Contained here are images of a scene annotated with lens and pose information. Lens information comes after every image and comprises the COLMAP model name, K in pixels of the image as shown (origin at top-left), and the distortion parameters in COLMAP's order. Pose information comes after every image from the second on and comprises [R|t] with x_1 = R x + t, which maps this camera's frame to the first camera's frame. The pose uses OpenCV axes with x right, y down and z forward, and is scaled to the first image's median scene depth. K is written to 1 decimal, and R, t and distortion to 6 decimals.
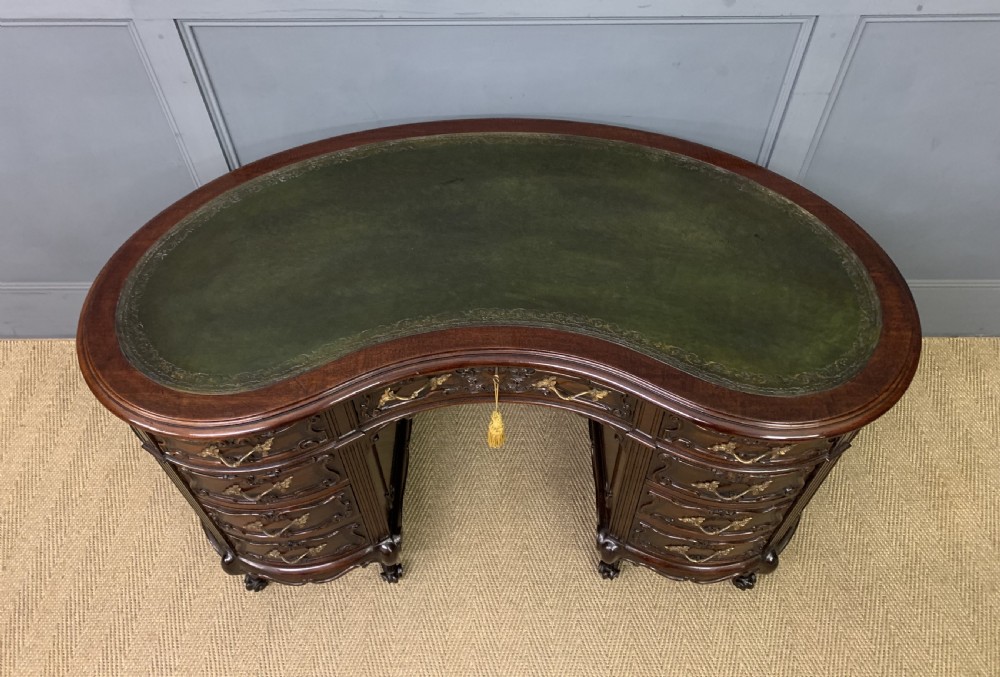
lens RADIAL K [[770.8, 0, 503.7], [0, 770.8, 309.6], [0, 0, 1]] dist [0.006911, 0.007974]
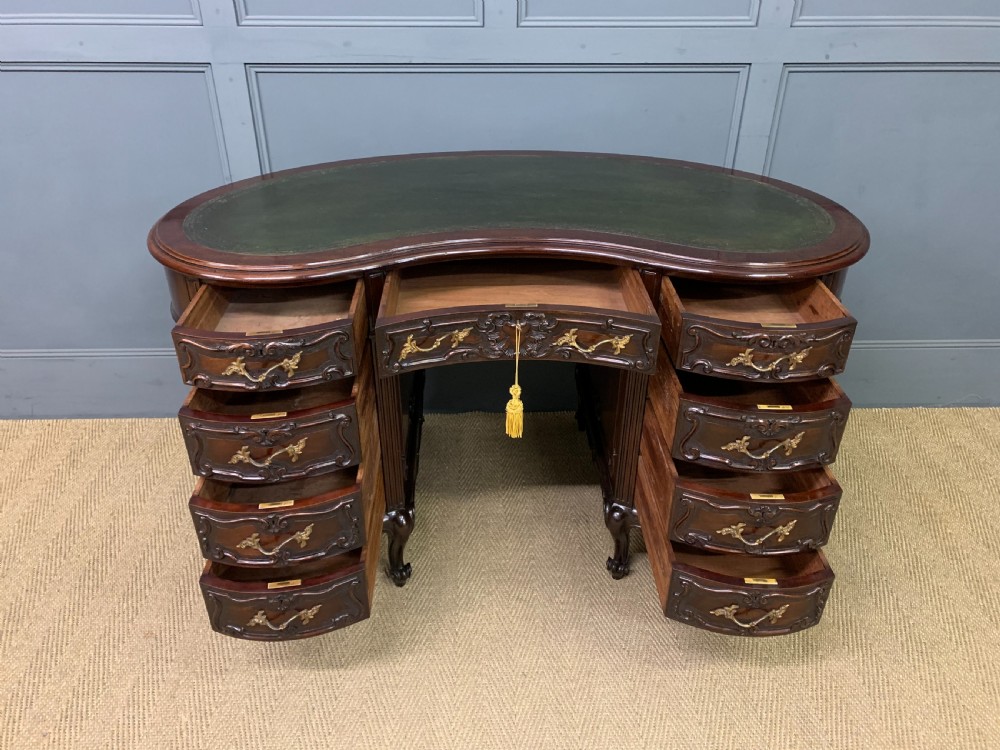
lens RADIAL K [[772.2, 0, 498.6], [0, 772.2, 383.8], [0, 0, 1]] dist [0.014603, -0.002359]
pose [[0.999328, -0.008187, 0.035726, -0.054674], [0.019597, 0.943065, -0.332031, 0.467689], [-0.030974, 0.332508, 0.942592, -0.022351]]
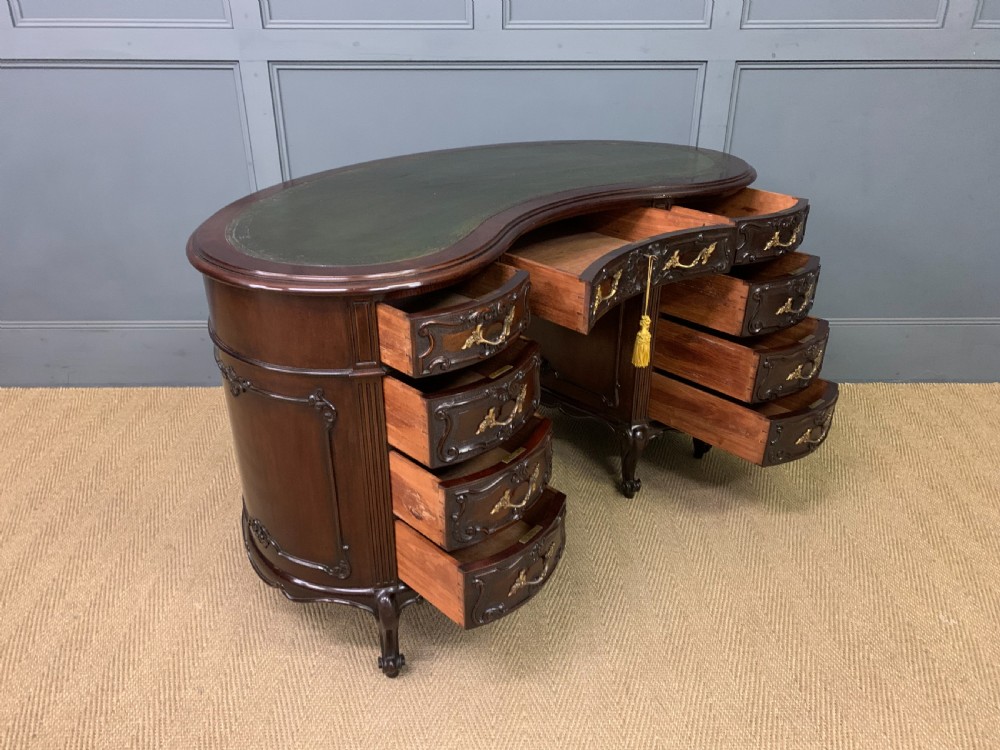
lens RADIAL K [[773.2, 0, 499.7], [0, 773.2, 385.5], [0, 0, 1]] dist [0.008399, 0.004076]
pose [[0.999824, -0.001281, 0.018738, -0.015081], [0.008734, 0.914949, -0.403474, 0.671420], [-0.016627, 0.403566, 0.914799, -0.083515]]
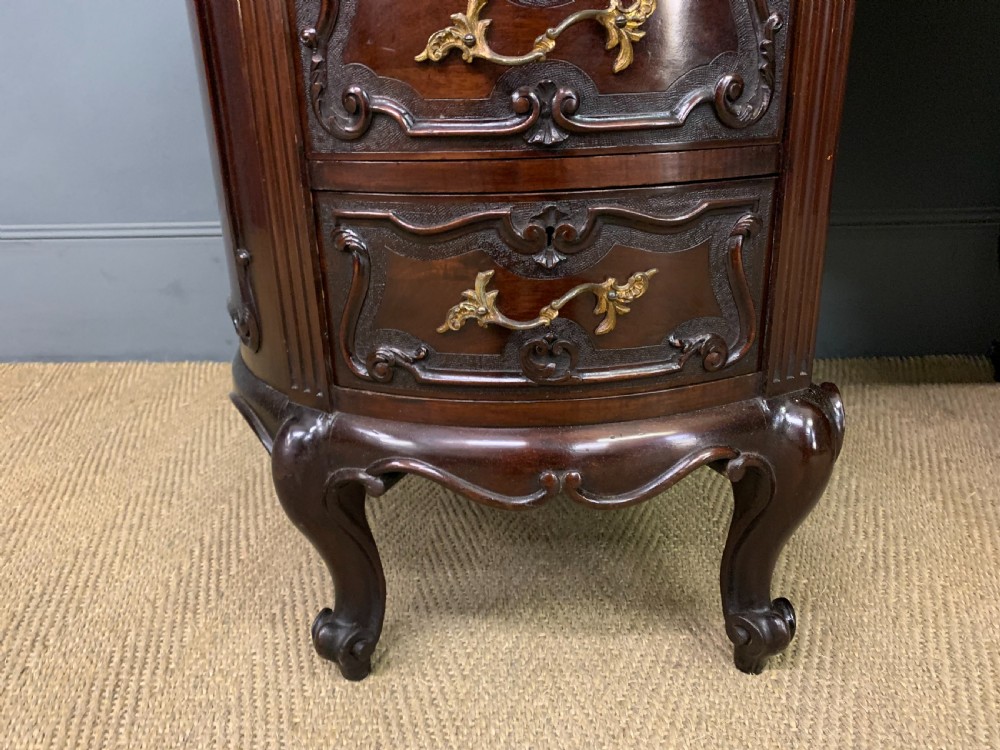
lens RADIAL K [[773.2, 0, 499.7], [0, 773.2, 385.5], [0, 0, 1]] dist [0.008399, 0.004076]
pose [[0.997999, 0.002217, -0.063189, -0.244947], [-0.033385, 0.867190, -0.496858, 0.441150], [0.053695, 0.497973, 0.865528, 0.693284]]
